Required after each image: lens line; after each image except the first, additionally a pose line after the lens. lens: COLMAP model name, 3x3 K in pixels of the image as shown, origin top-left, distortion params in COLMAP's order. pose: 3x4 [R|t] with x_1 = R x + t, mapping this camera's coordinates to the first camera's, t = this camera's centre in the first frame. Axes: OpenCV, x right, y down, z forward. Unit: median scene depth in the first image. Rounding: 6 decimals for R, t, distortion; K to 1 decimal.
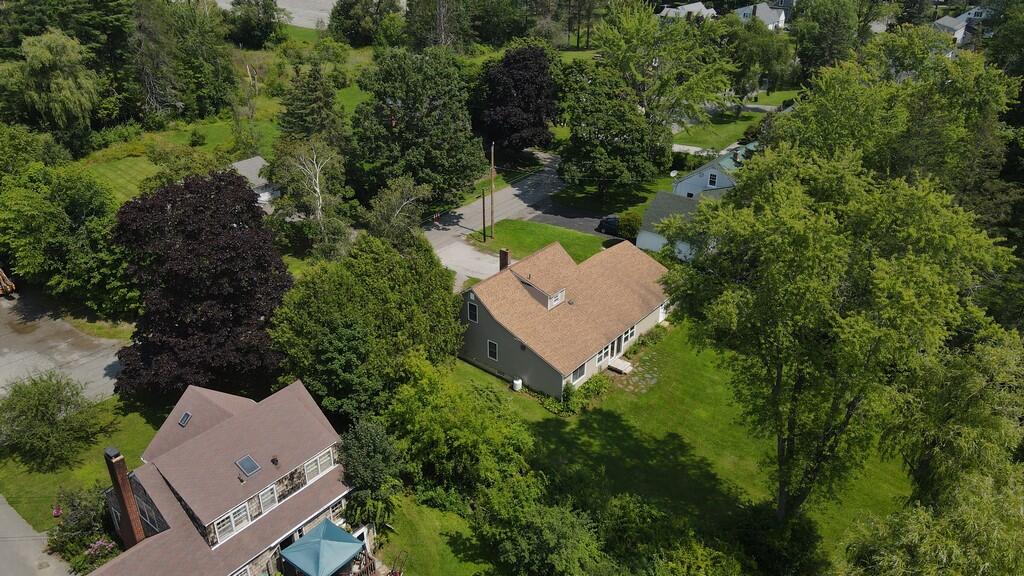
lens RADIAL K [[723.7, 0, 511.8], [0, 723.7, 293.8], [0, 0, 1]] dist [0.001972, 0.004231]
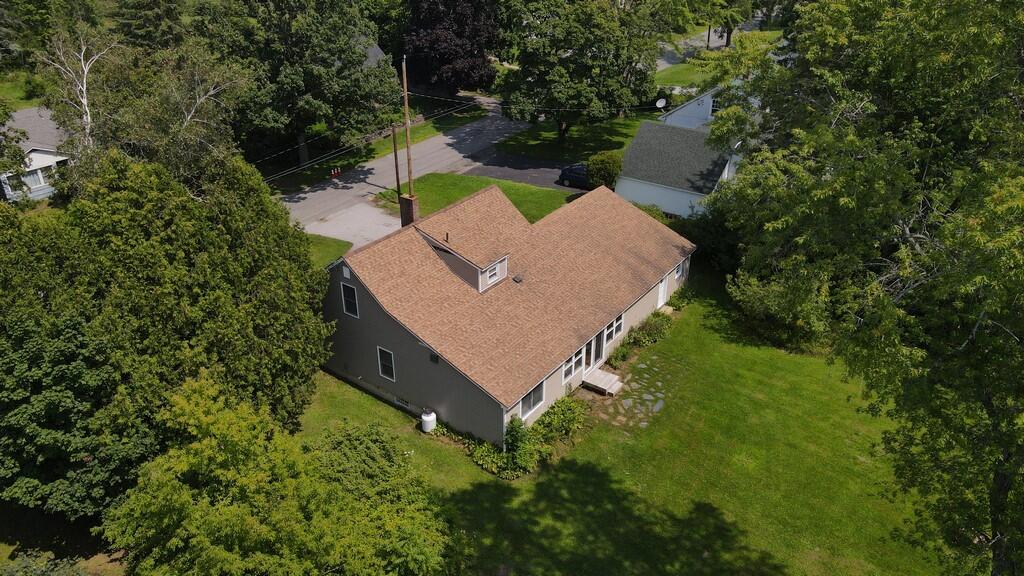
lens RADIAL K [[723.7, 0, 510.9], [0, 723.7, 285.2], [0, 0, 1]] dist [0.001972, 0.004231]
pose [[0.998383, -0.029648, 0.048501, 0.047075], [0.029741, 0.999557, -0.001193, 0.017688], [-0.048444, 0.002633, 0.998822, 0.402357]]
